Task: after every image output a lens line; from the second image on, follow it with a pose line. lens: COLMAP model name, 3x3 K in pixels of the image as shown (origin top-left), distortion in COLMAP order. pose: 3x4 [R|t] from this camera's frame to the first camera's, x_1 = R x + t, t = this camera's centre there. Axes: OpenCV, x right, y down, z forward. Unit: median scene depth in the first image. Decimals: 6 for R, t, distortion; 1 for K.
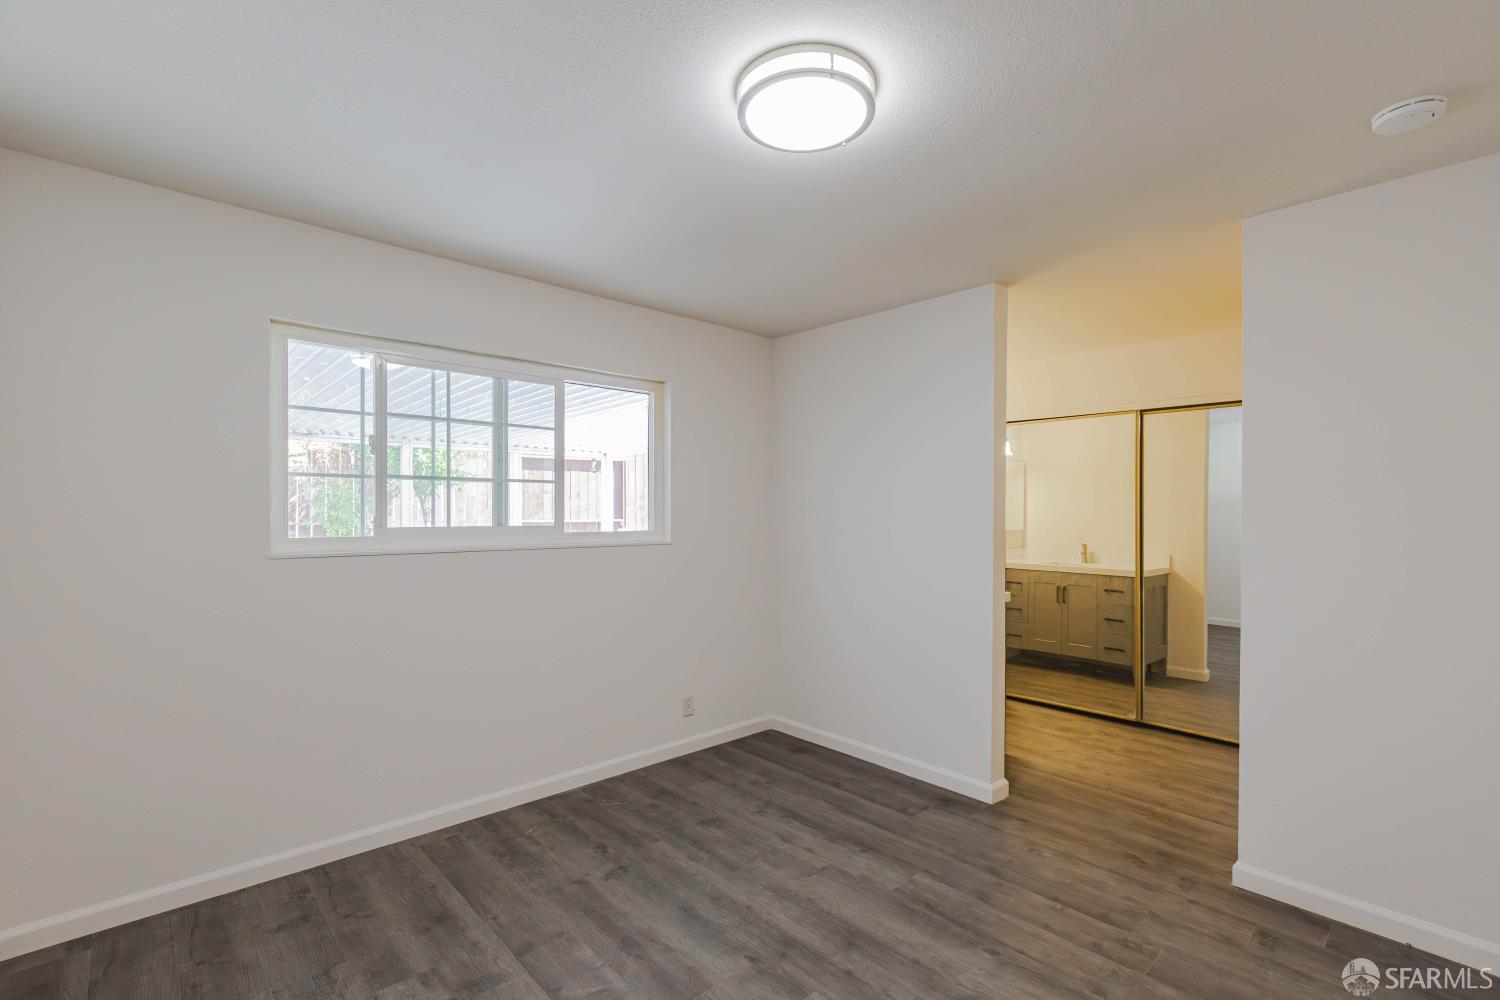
lens RADIAL K [[668.5, 0, 750.8], [0, 668.5, 513.1], [0, 0, 1]] dist [0.000089, -0.001163]
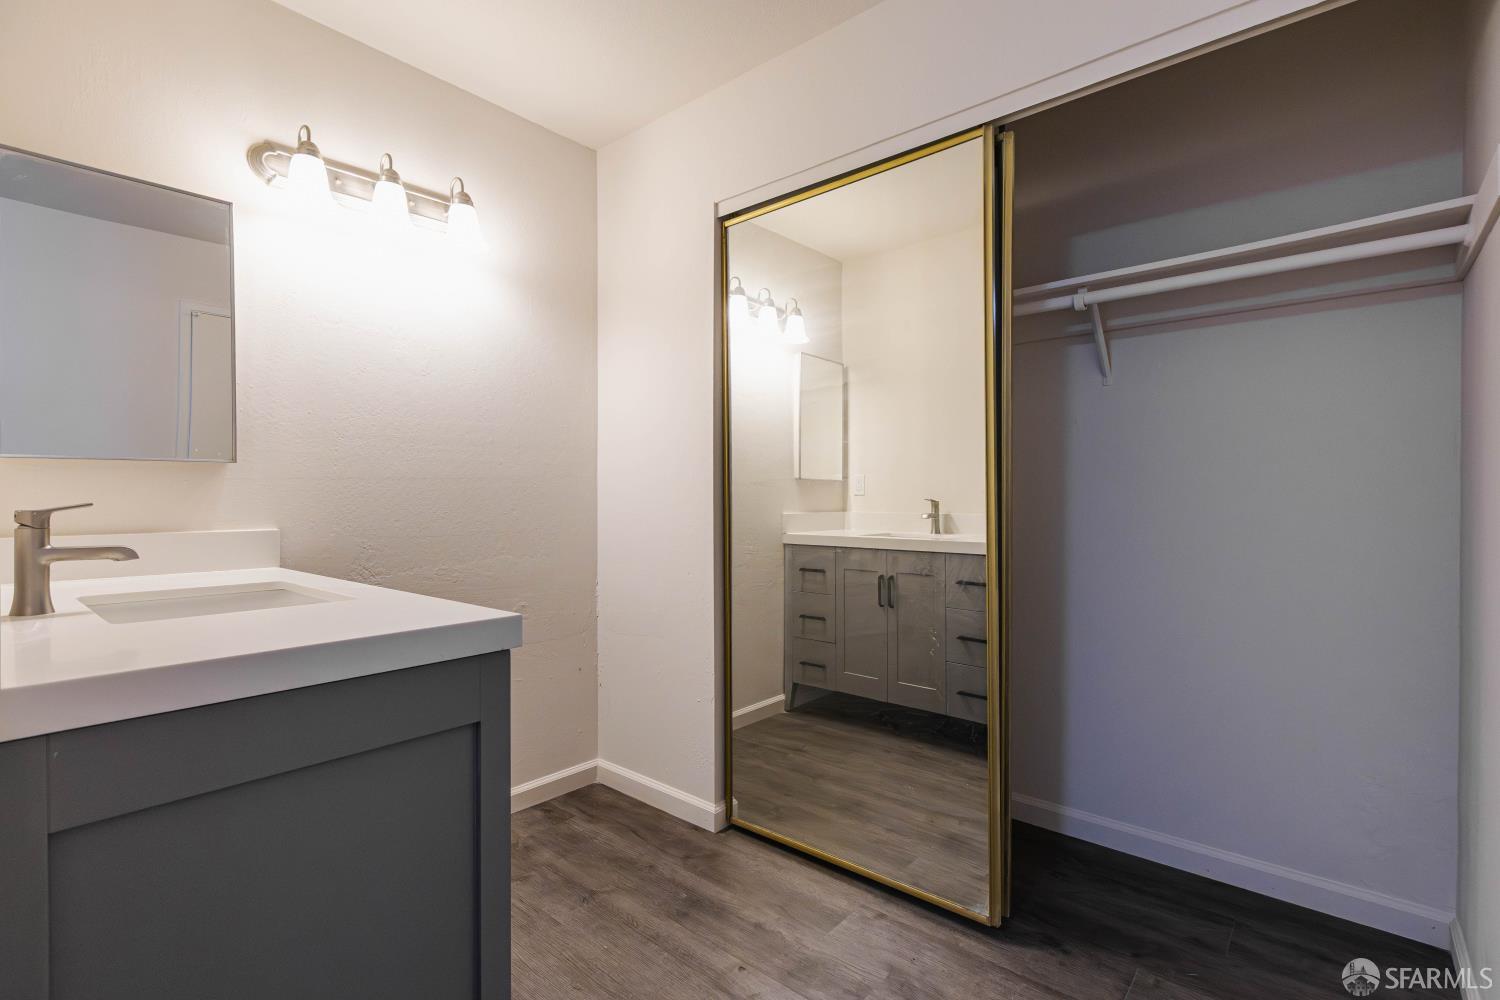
lens RADIAL K [[689.2, 0, 749.0], [0, 689.2, 480.9], [0, 0, 1]] dist [0.004126, 0.000215]
pose [[0.994128, -0.000639, 0.108212, 0.287620], [0.003468, 0.999657, -0.025954, 0.046237], [-0.108159, 0.026176, 0.993789, 0.446601]]
